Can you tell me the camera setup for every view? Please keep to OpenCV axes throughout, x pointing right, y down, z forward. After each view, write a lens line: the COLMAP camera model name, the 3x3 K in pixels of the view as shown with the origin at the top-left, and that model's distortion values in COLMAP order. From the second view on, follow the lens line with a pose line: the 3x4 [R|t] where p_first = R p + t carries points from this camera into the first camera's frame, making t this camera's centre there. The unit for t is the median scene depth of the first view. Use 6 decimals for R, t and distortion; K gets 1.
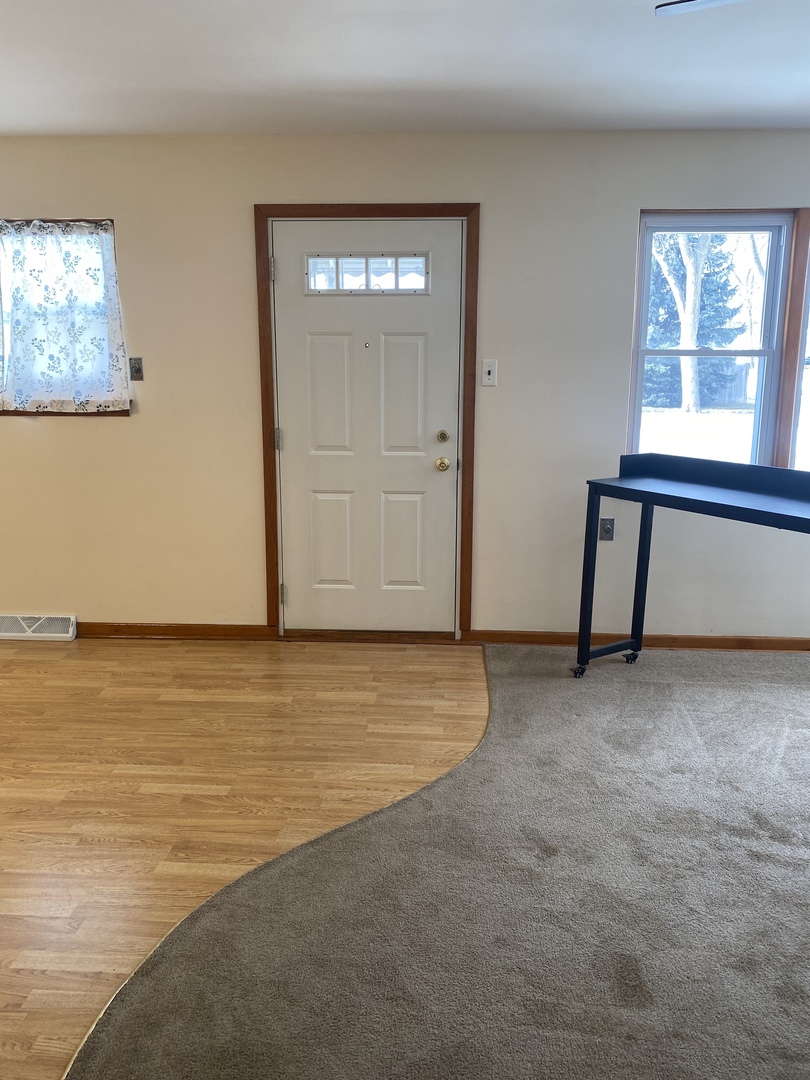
lens RADIAL K [[830.6, 0, 405.0], [0, 830.6, 540.0], [0, 0, 1]] dist [0.078173, -0.085178]
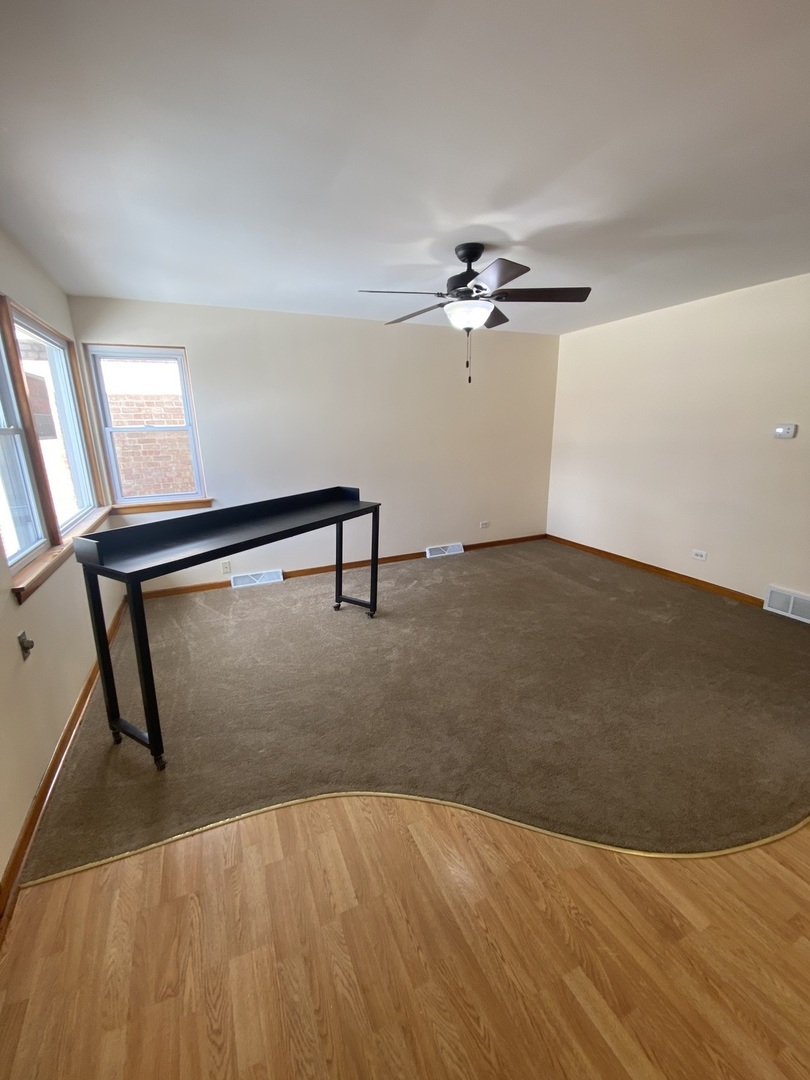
lens RADIAL K [[437.2, 0, 408.6], [0, 437.2, 535.2], [0, 0, 1]] dist [0.026615, -0.021120]
pose [[-0.460533, -0.211699, 0.862028, -0.311502], [0.200337, 0.921296, 0.333284, -0.199949], [-0.864739, 0.326184, -0.381876, 0.870180]]
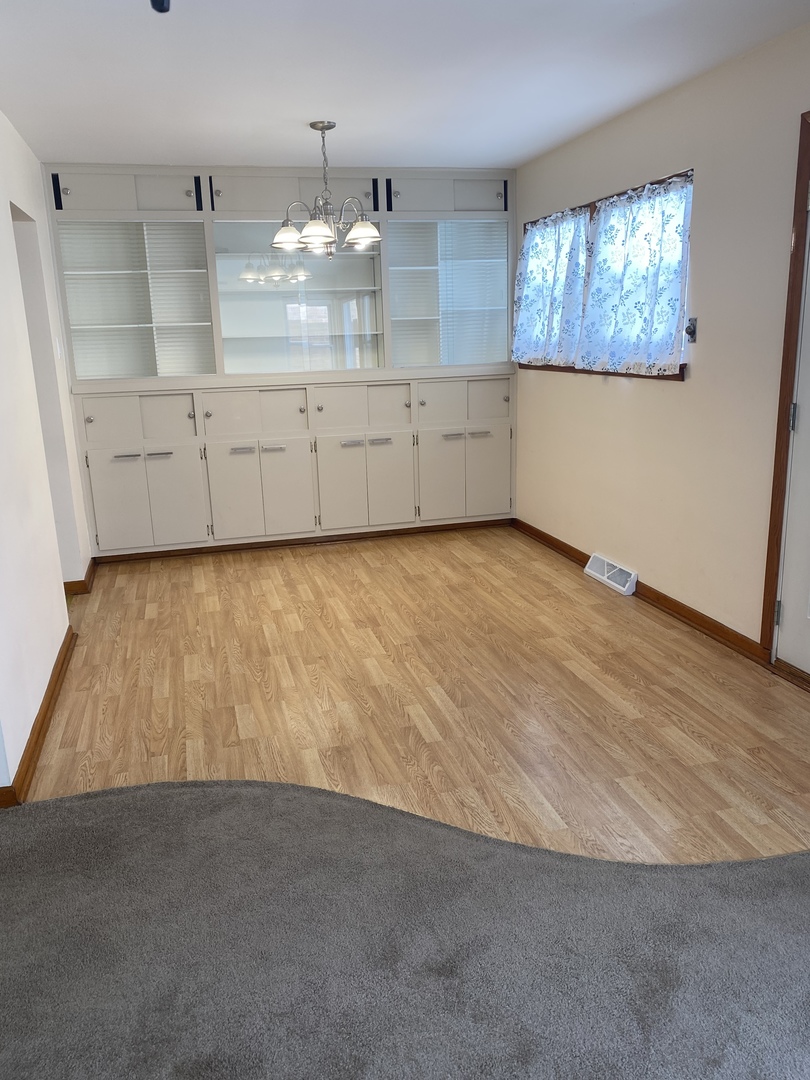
lens RADIAL K [[830.6, 0, 405.0], [0, 830.6, 540.0], [0, 0, 1]] dist [0.078173, -0.085178]
pose [[0.314132, 0.221778, -0.923112, 0.521297], [-0.164851, 0.970304, 0.177017, -0.096722], [0.934957, 0.096569, 0.341364, 0.434335]]
